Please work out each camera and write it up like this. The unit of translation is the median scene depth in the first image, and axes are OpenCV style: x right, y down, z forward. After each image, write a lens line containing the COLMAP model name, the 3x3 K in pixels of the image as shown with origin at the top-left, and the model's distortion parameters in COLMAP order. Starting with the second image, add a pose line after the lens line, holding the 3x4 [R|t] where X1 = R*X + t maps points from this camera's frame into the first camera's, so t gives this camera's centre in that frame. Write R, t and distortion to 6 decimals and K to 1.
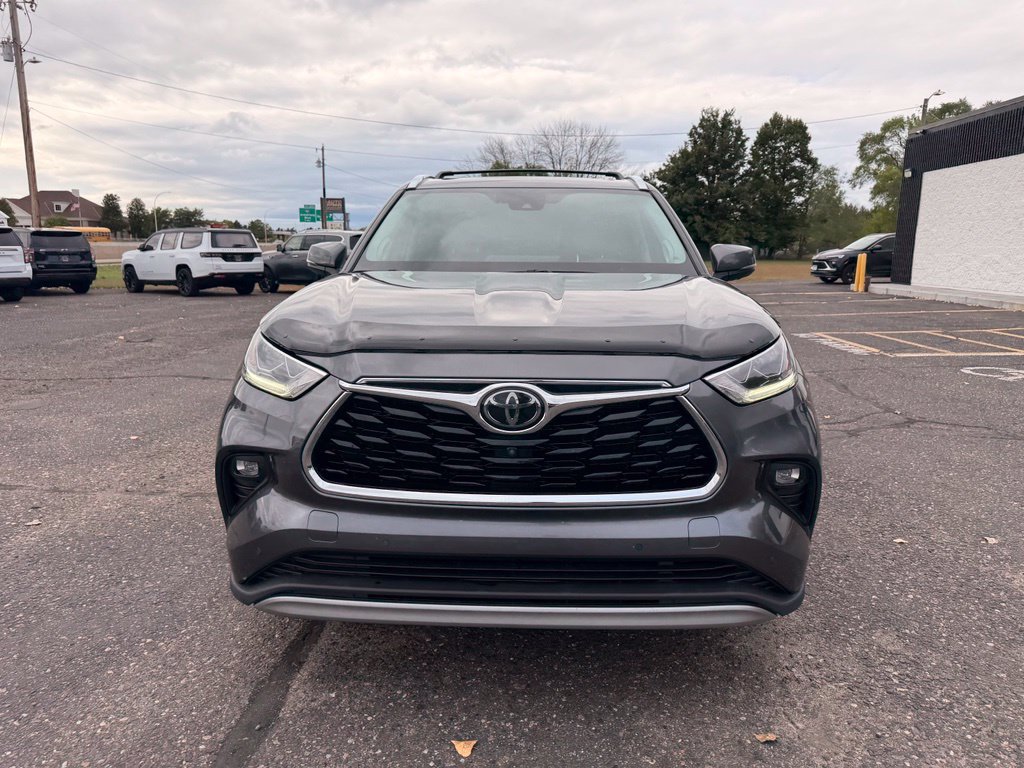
lens RADIAL K [[726.7, 0, 514.5], [0, 726.7, 394.6], [0, 0, 1]] dist [0.026513, -0.032054]
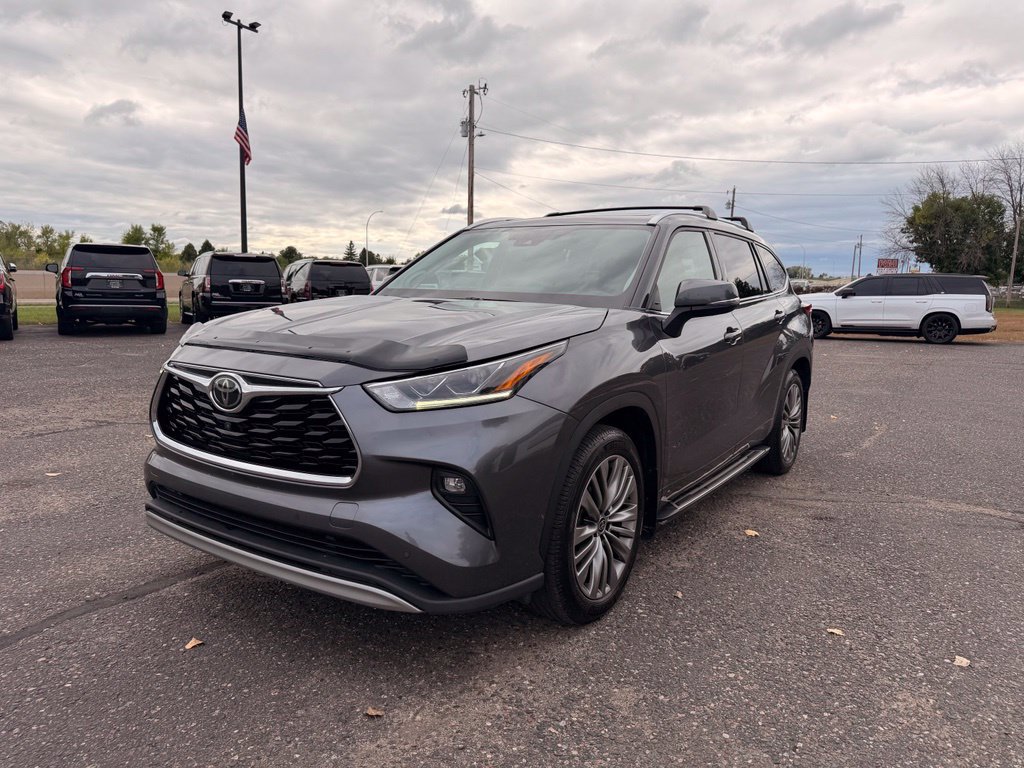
lens RADIAL K [[726.7, 0, 513.4], [0, 726.7, 394.8], [0, 0, 1]] dist [0.026513, -0.032054]
pose [[0.845149, 0.092363, -0.526491, 0.098188], [-0.120271, 0.992560, -0.018940, -0.001129], [0.520824, 0.079329, 0.849970, 0.012326]]
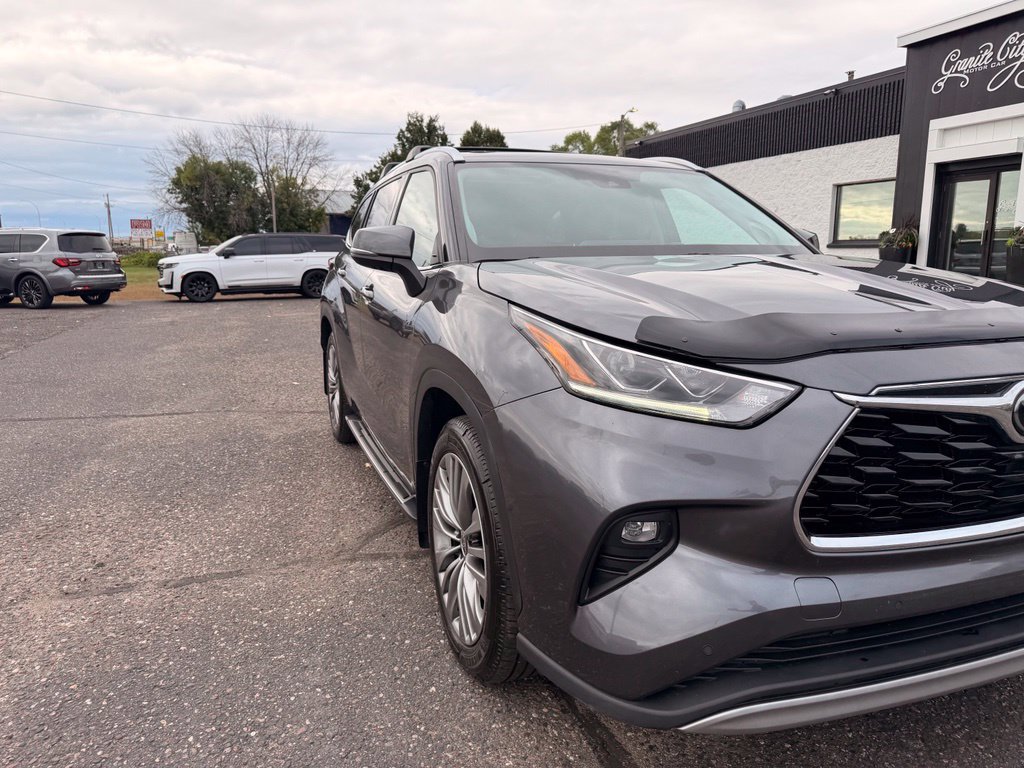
lens RADIAL K [[726.7, 0, 507.0], [0, 726.7, 384.6], [0, 0, 1]] dist [0.026513, -0.032054]
pose [[0.924267, -0.077881, 0.373718, -0.073331], [0.083886, 0.996475, 0.000196, -0.005044], [-0.372416, 0.031169, 0.927542, 0.040320]]
